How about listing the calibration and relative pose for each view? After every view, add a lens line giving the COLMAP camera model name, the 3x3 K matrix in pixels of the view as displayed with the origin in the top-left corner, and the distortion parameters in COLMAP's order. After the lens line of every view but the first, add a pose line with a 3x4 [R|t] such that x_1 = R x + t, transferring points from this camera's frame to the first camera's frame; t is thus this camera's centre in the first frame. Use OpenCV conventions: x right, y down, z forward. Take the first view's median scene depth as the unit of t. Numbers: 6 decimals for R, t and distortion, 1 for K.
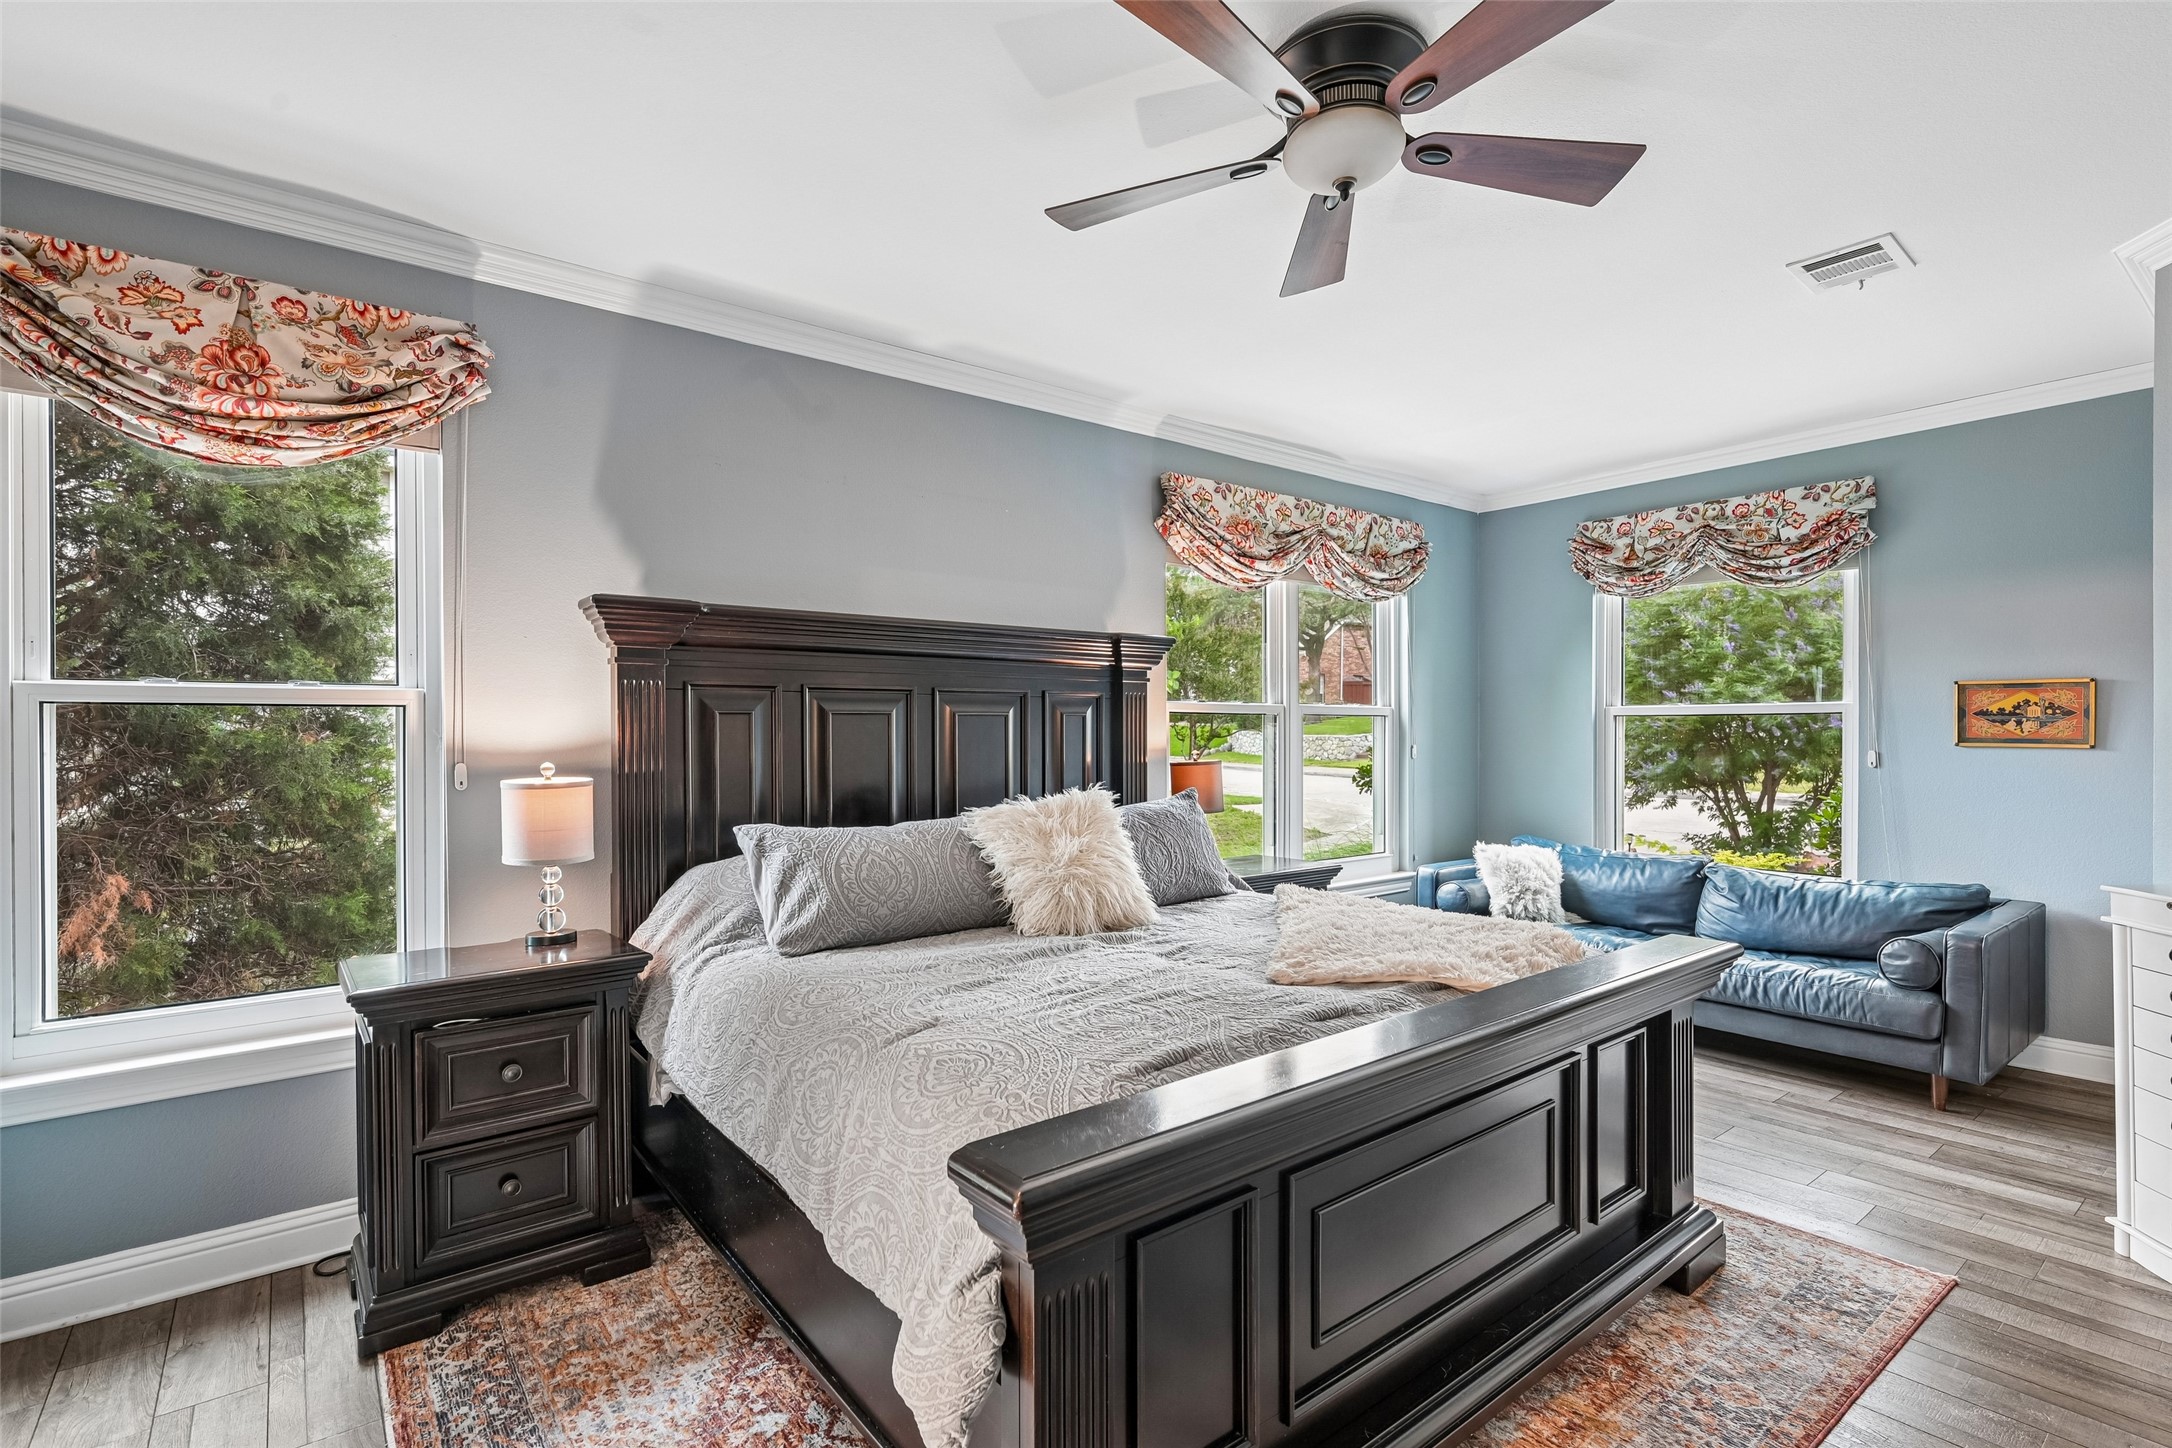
lens RADIAL K [[1053.2, 0, 1080.3], [0, 1053.2, 730.8], [0, 0, 1]] dist [0.004228, -0.001077]
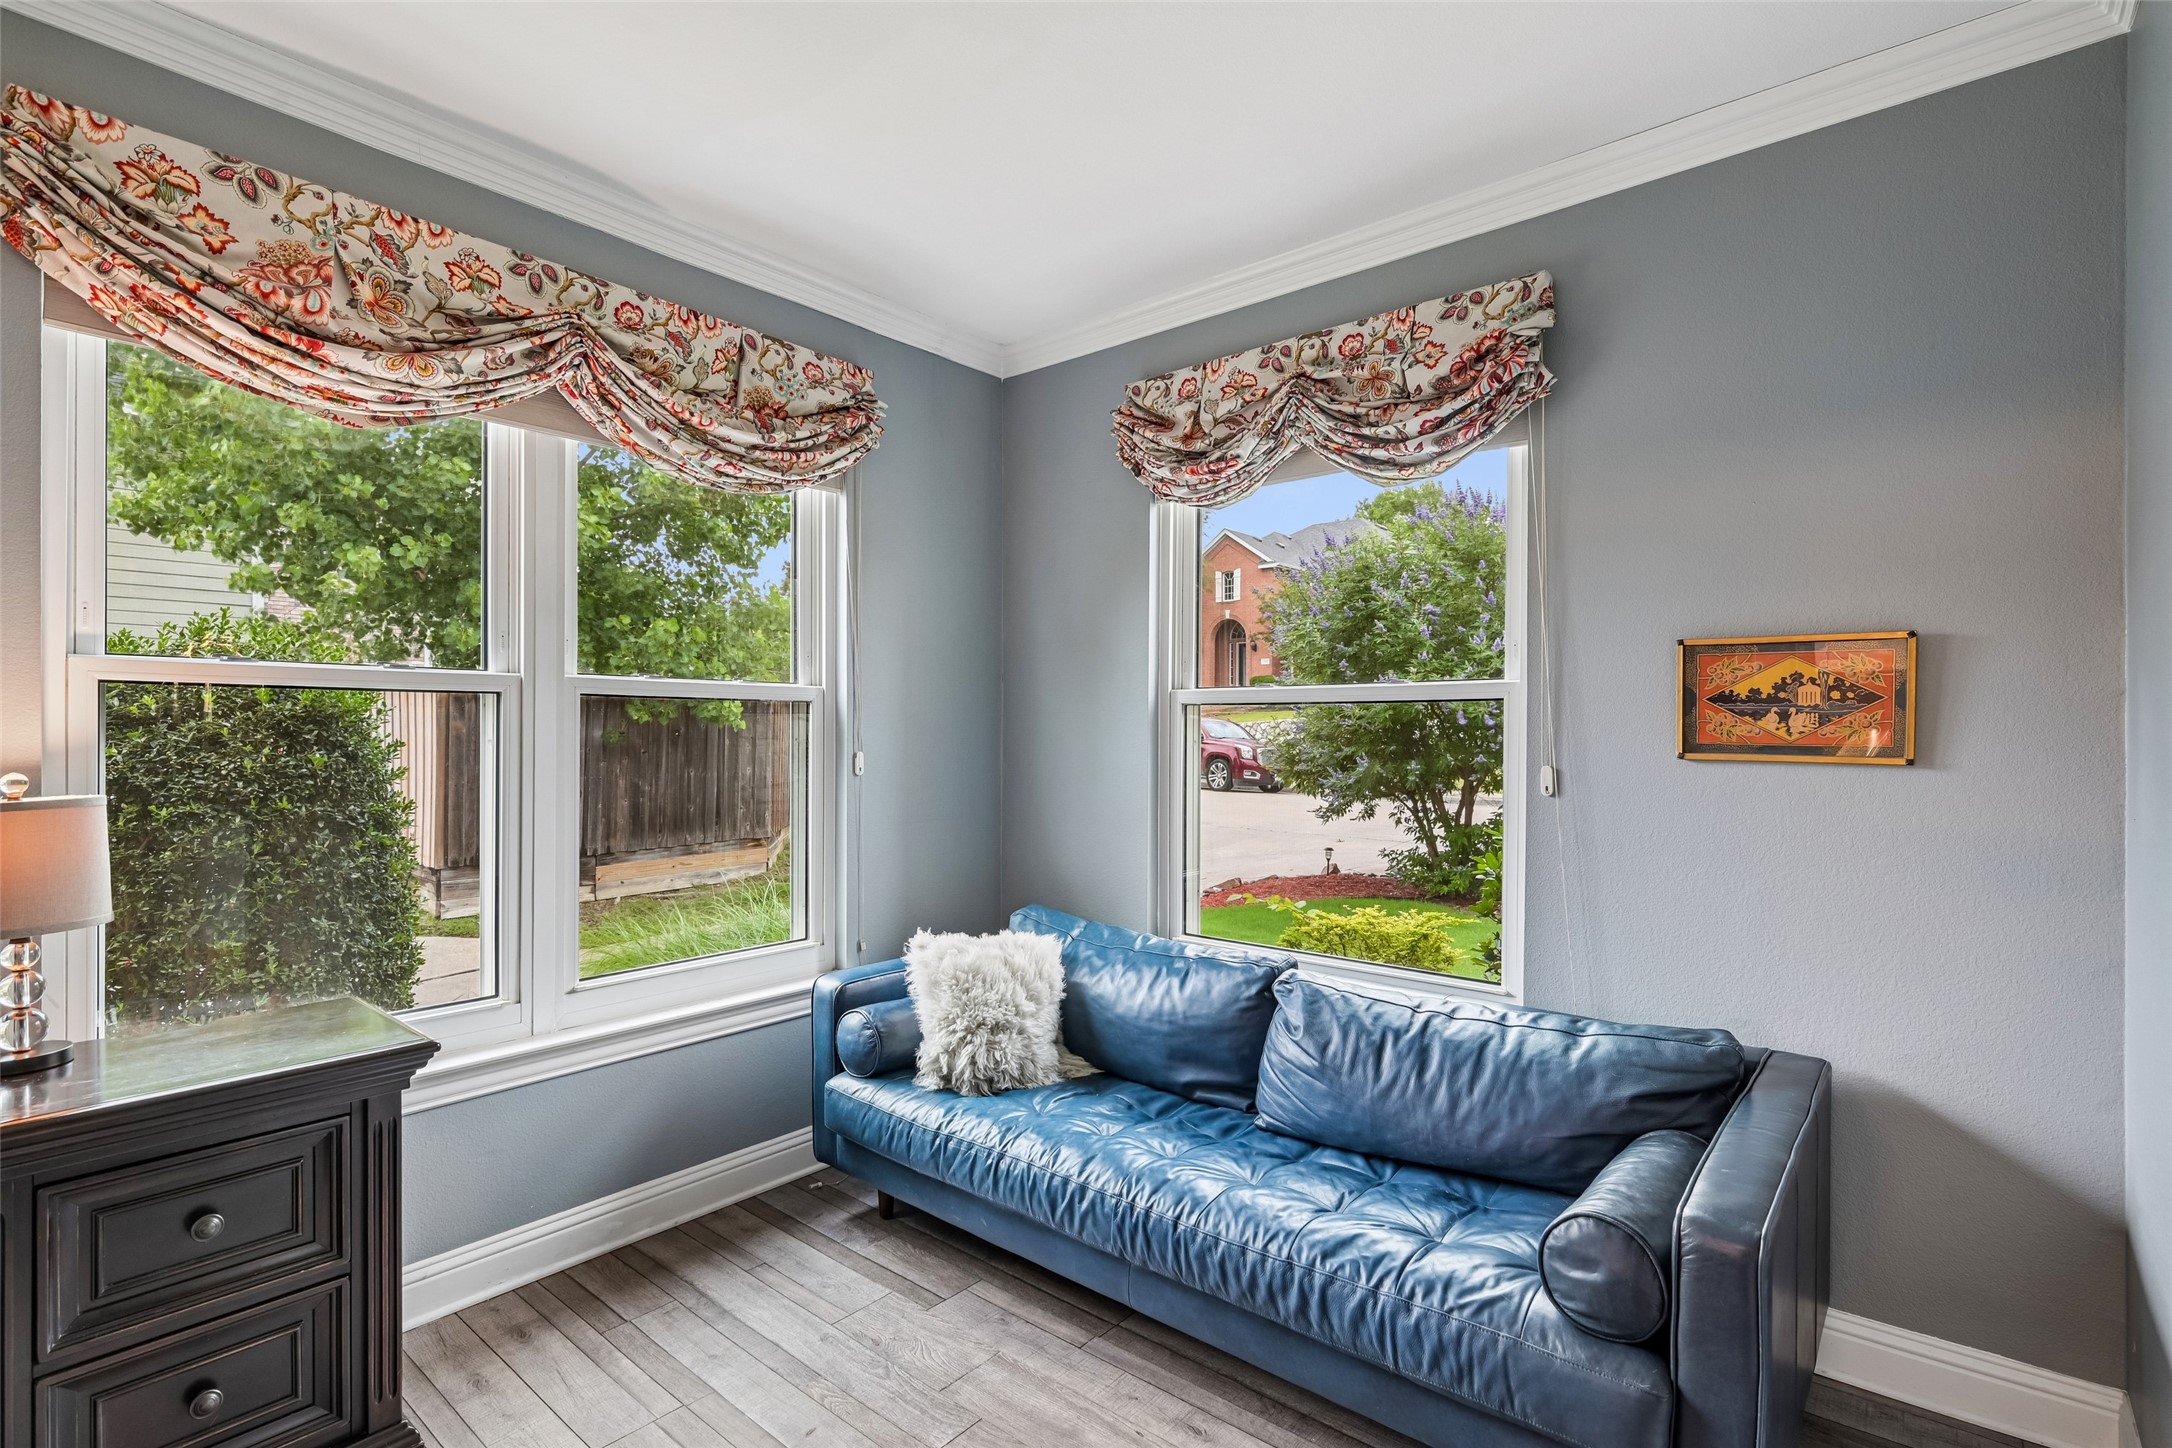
lens RADIAL K [[1053.2, 0, 1090.1], [0, 1053.2, 725.1], [0, 0, 1]] dist [0.004228, -0.001077]
pose [[0.978750, 0.005154, 0.204994, 0.378741], [-0.004451, 0.999983, -0.003894, 0.000434], [-0.205011, 0.002899, 0.978755, 0.478032]]
